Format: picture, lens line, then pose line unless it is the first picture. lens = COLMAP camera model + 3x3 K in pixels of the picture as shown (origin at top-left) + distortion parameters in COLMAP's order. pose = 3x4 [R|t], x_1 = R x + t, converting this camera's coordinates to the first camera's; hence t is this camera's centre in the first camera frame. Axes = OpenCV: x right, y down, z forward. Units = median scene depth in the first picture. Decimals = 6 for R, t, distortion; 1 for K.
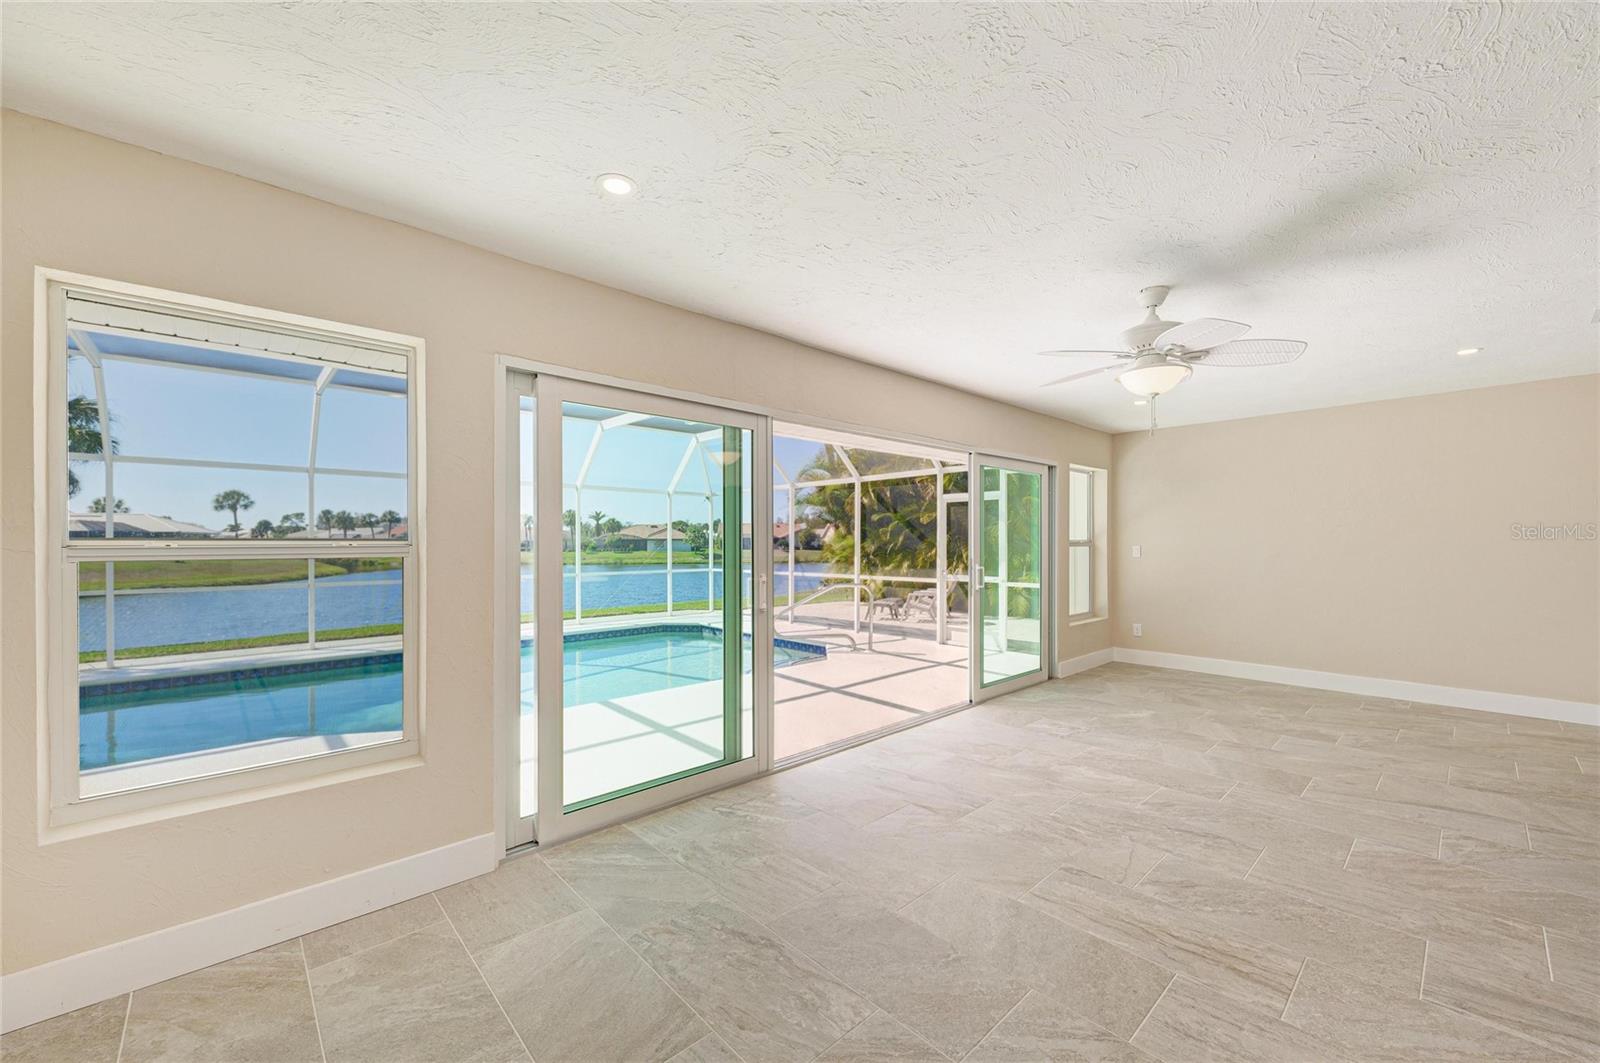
lens RADIAL K [[618.8, 0, 802.0], [0, 618.8, 542.8], [0, 0, 1]] dist [0.024360, -0.010801]
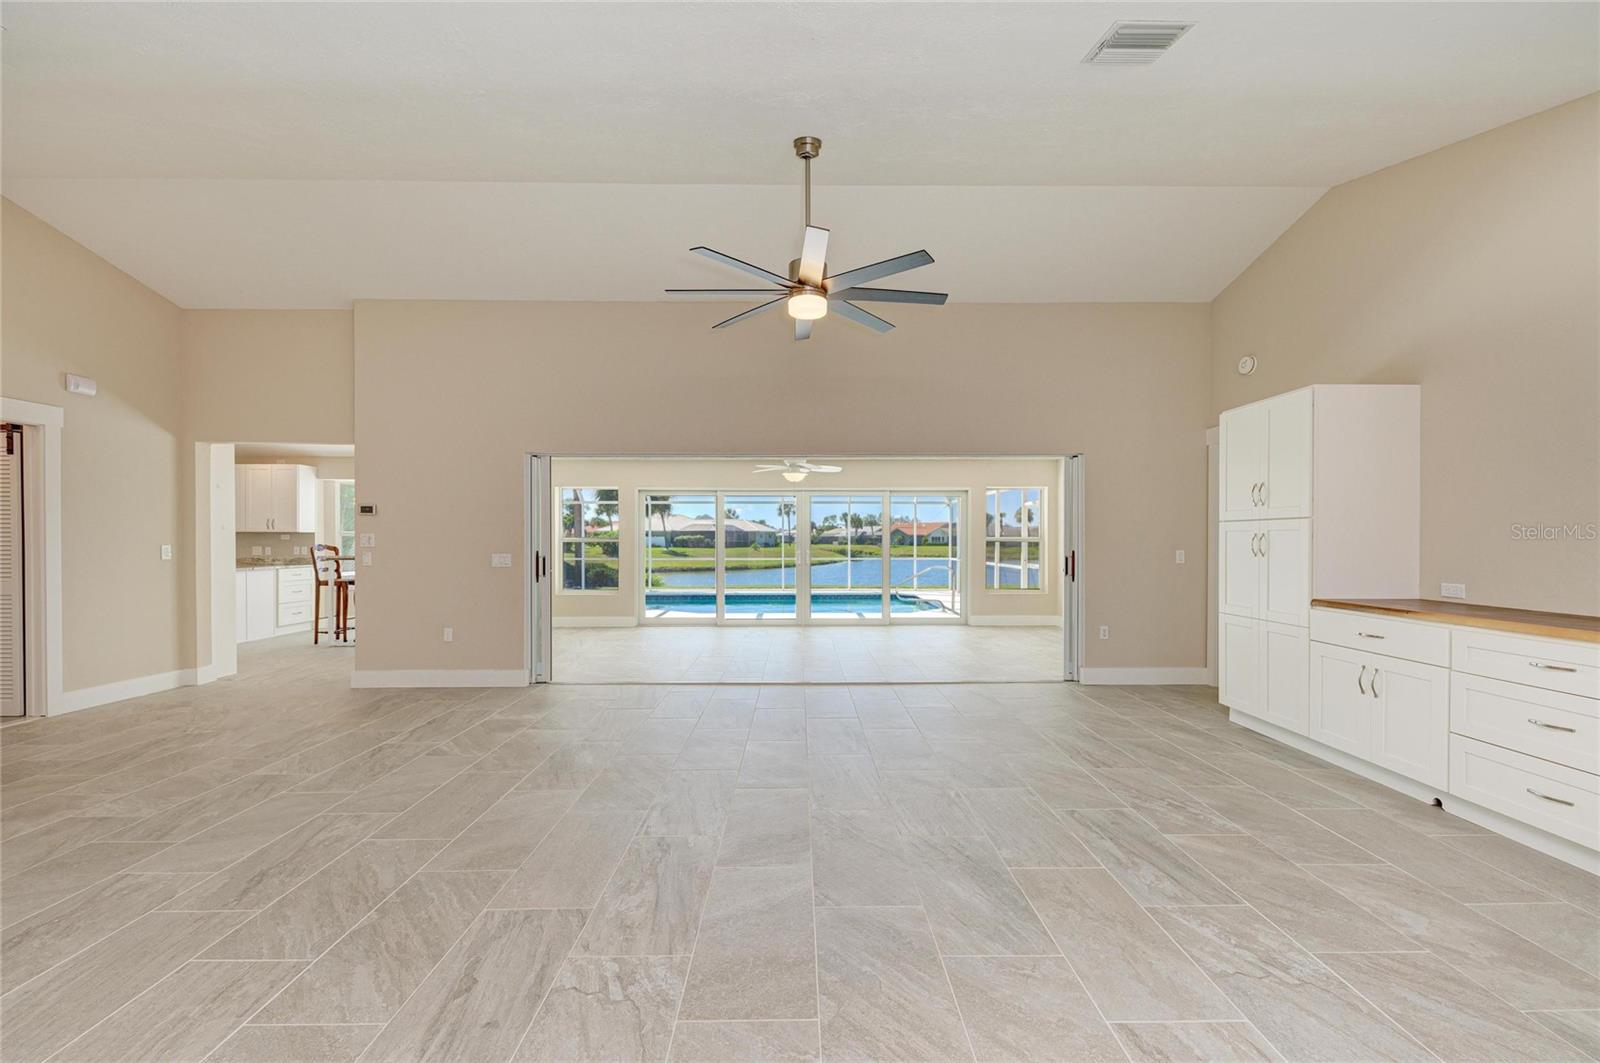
lens RADIAL K [[618.8, 0, 802.0], [0, 618.8, 542.8], [0, 0, 1]] dist [0.024360, -0.010801]
pose [[0.738748, 0.006535, -0.673950, 1.017872], [-0.001792, 0.999969, 0.007732, -0.002120], [0.673979, -0.004505, 0.738736, -0.395179]]
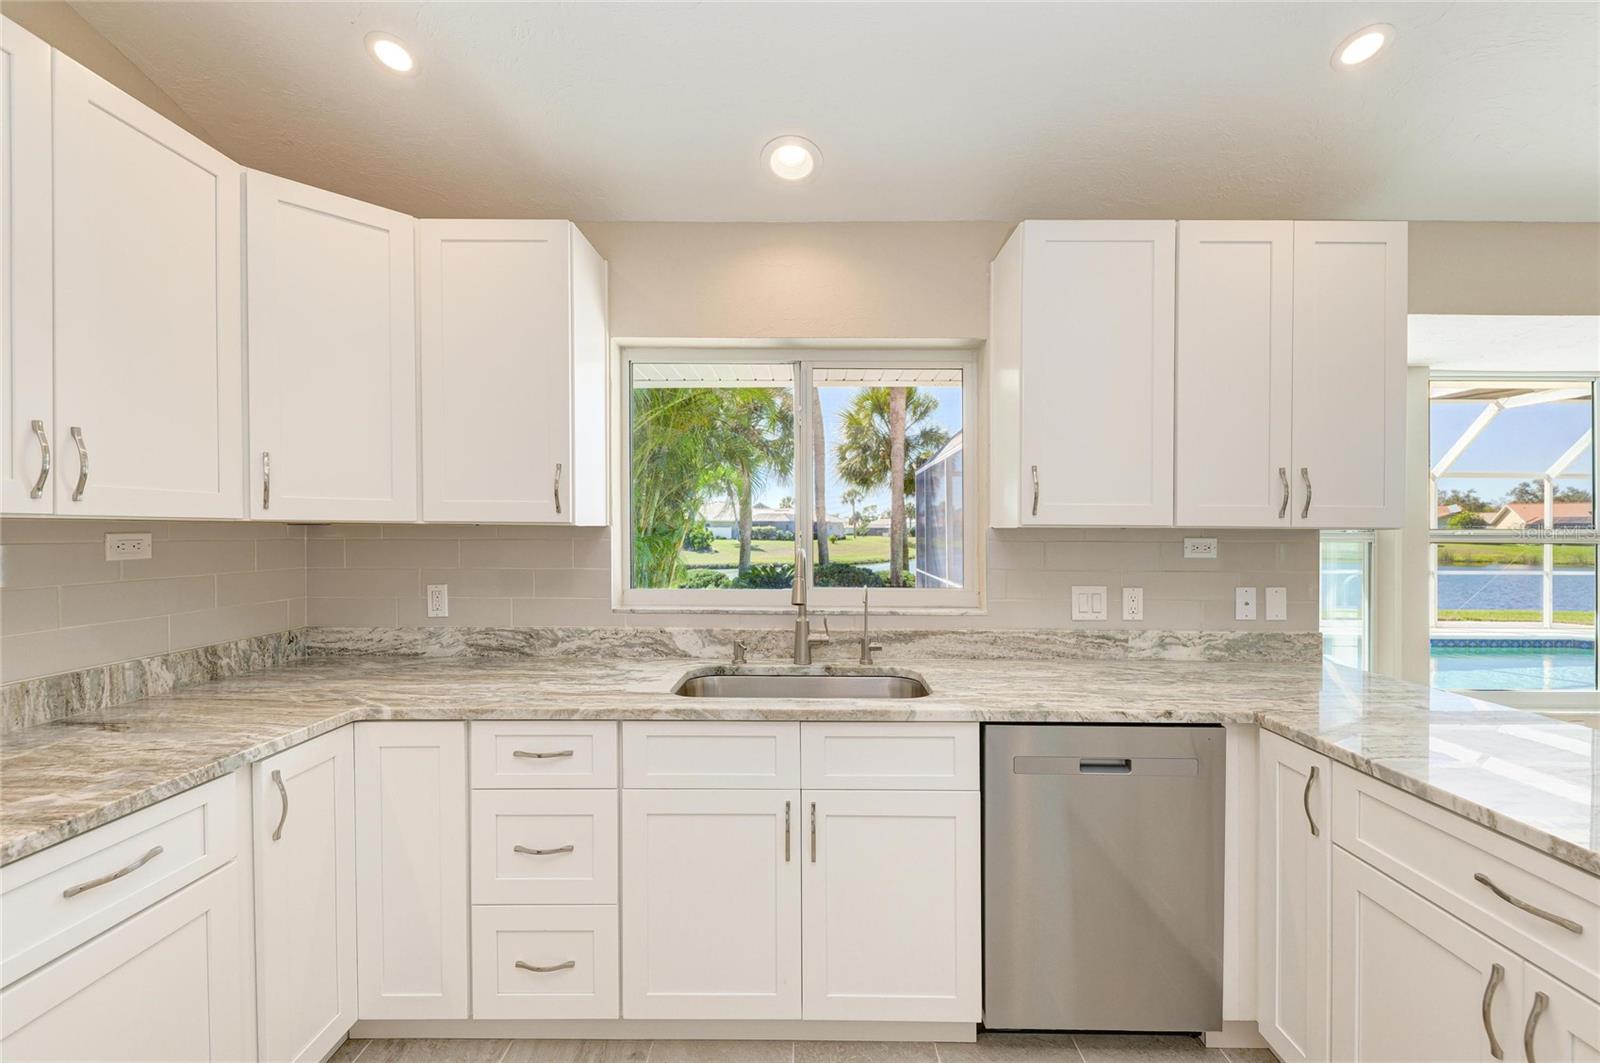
lens RADIAL K [[652.5, 0, 813.7], [0, 652.5, 527.0], [0, 0, 1]] dist [0.013324, -0.004207]
pose [[0.732099, 0.002382, -0.681194, -0.641976], [-0.005697, 0.999980, -0.002626, -0.012078], [0.681174, 0.005803, 0.732098, -0.545013]]
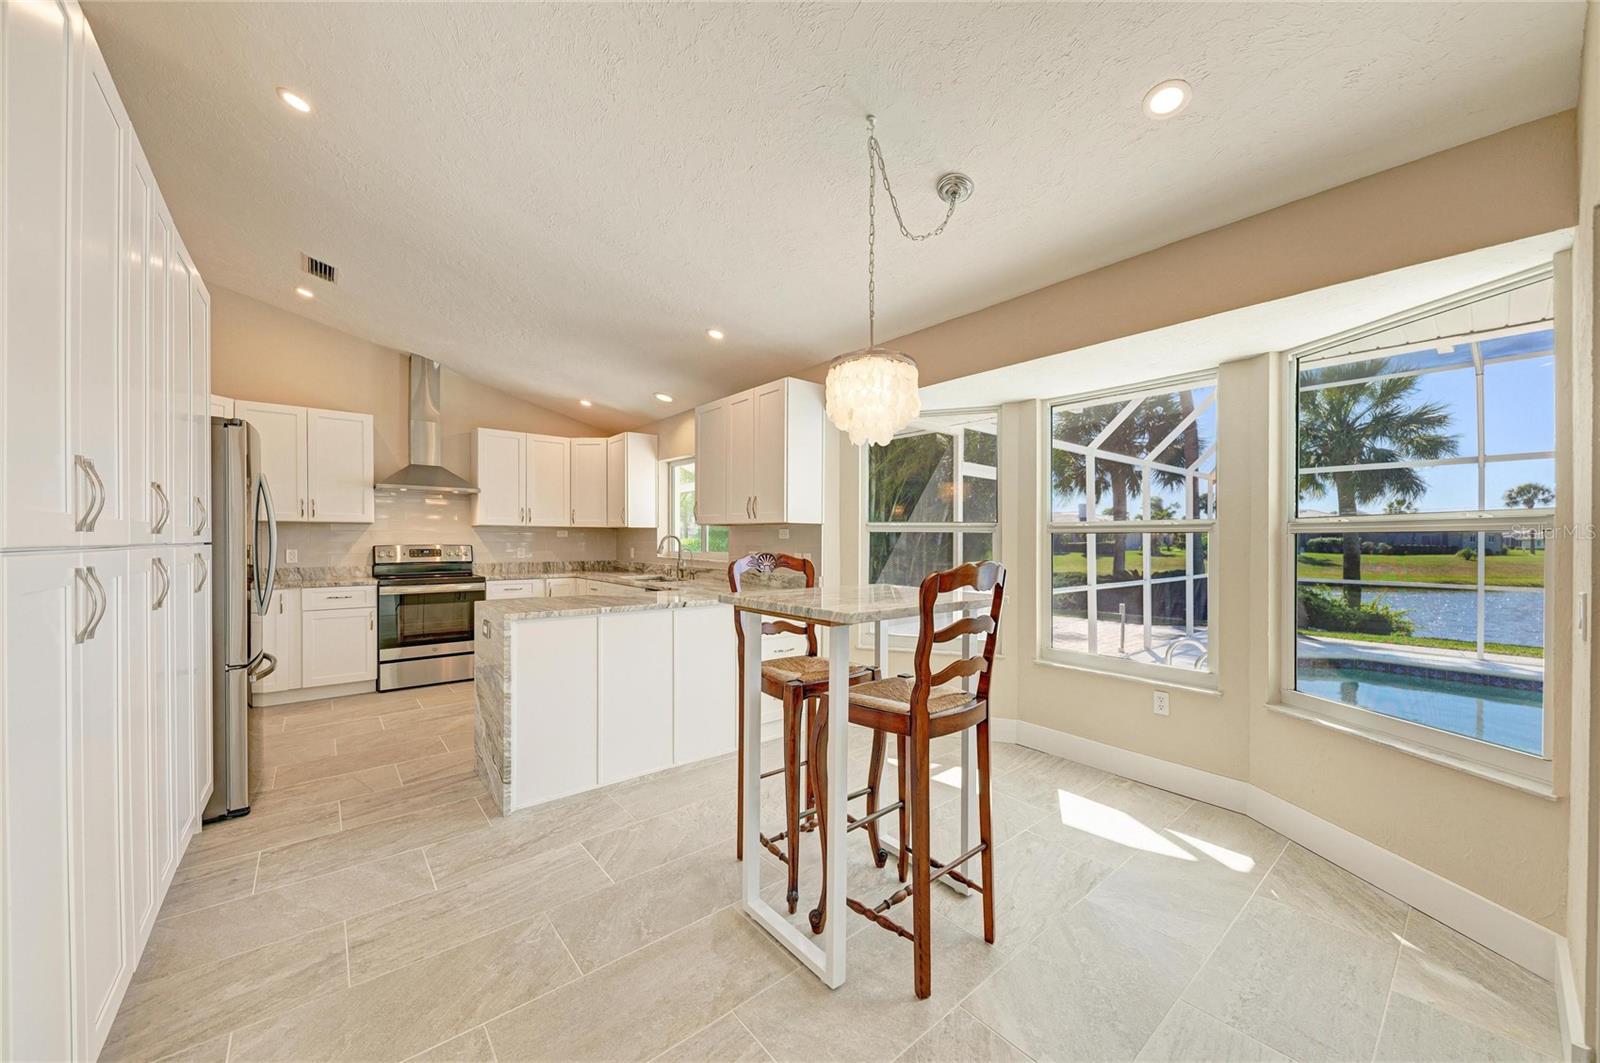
lens RADIAL K [[585.7, 0, 813.1], [0, 585.7, 538.6], [0, 0, 1]] dist [-0.003020, -0.000349]
pose [[-0.047405, 0.000698, -0.998875, -0.082146], [-0.004531, 0.999989, 0.000914, 0.001694], [0.998865, 0.004569, -0.047402, -0.084096]]
